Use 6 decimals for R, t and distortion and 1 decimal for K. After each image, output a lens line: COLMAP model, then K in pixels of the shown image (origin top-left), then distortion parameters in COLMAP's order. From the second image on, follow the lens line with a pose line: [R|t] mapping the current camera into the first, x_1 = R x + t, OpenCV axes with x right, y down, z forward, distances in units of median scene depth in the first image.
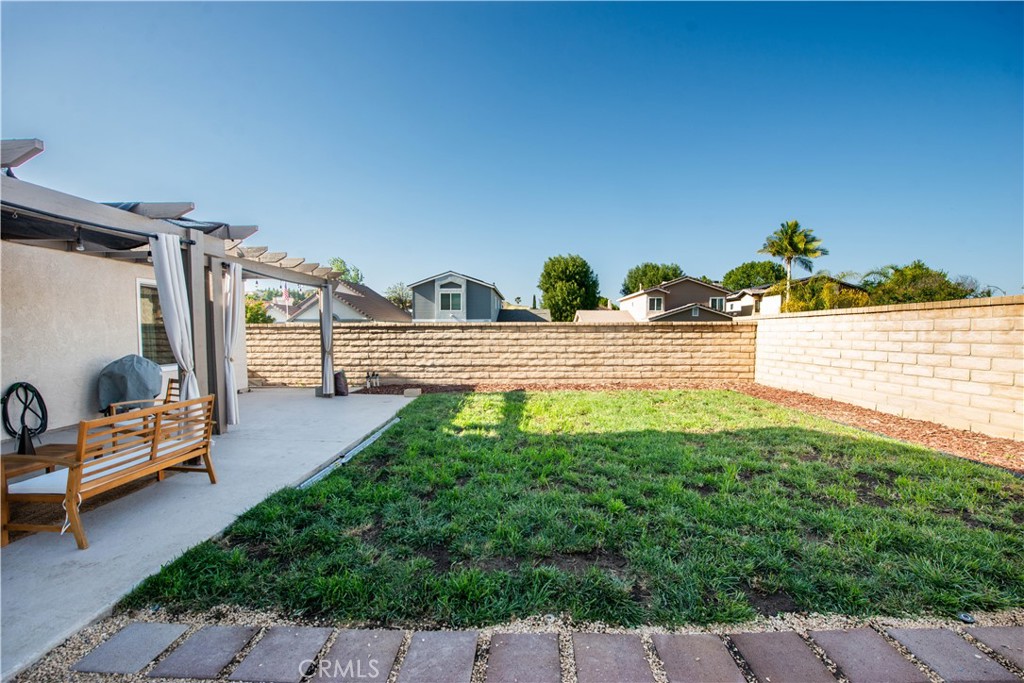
lens RADIAL K [[408.7, 0, 504.3], [0, 408.7, 342.4], [0, 0, 1]] dist [-0.019987, -0.000182]
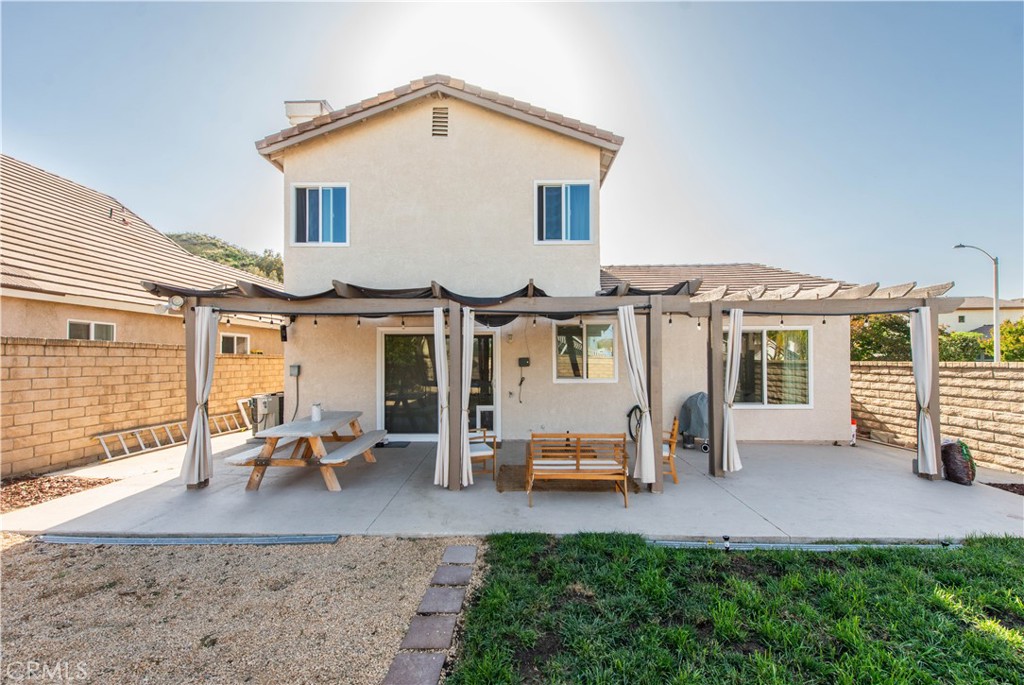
lens RADIAL K [[433.5, 0, 494.4], [0, 433.5, 346.3], [0, 0, 1]] dist [-0.002307, -0.001178]
pose [[-0.063098, -0.021795, -0.997769, 0.241398], [-0.019157, 0.999604, -0.020624, -0.039293], [0.997823, 0.017813, -0.063491, 0.269079]]
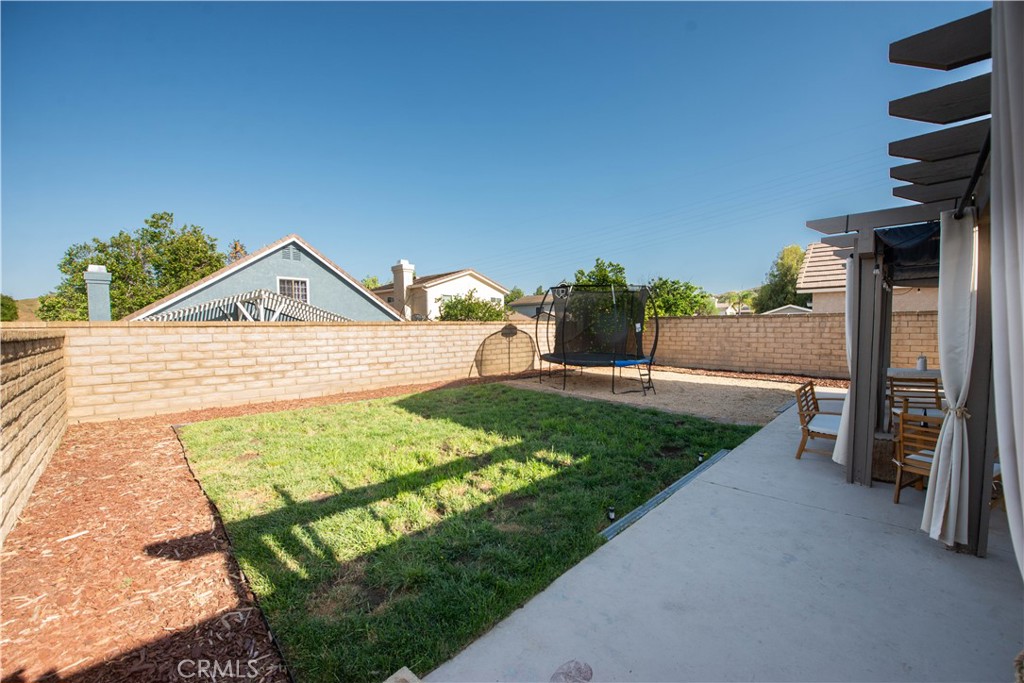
lens RADIAL K [[408.7, 0, 506.9], [0, 408.7, 340.7], [0, 0, 1]] dist [-0.019987, -0.000182]
pose [[-0.746056, -0.008818, 0.665825, -0.456719], [0.030160, 0.998439, 0.047017, -0.061783], [-0.665200, 0.055158, -0.744625, 1.398978]]
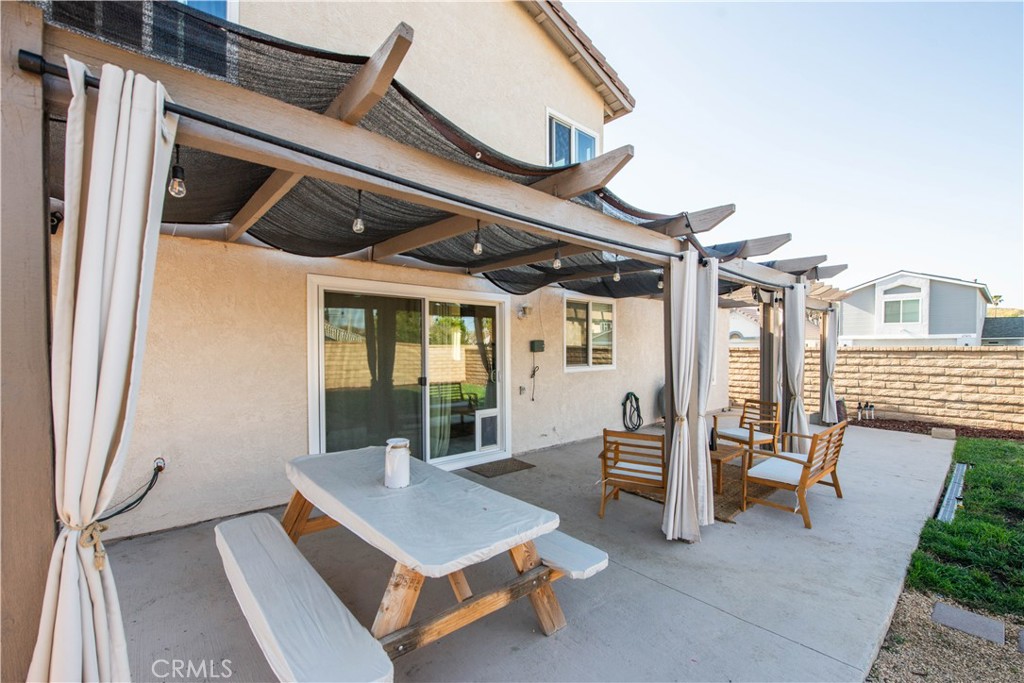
lens RADIAL K [[433.5, 0, 501.8], [0, 433.5, 351.8], [0, 0, 1]] dist [-0.002307, -0.001178]
pose [[0.691171, 0.011340, -0.722602, -0.196765], [-0.022635, 0.999726, -0.005961, -0.013090], [0.722337, 0.020476, 0.691238, -0.214447]]
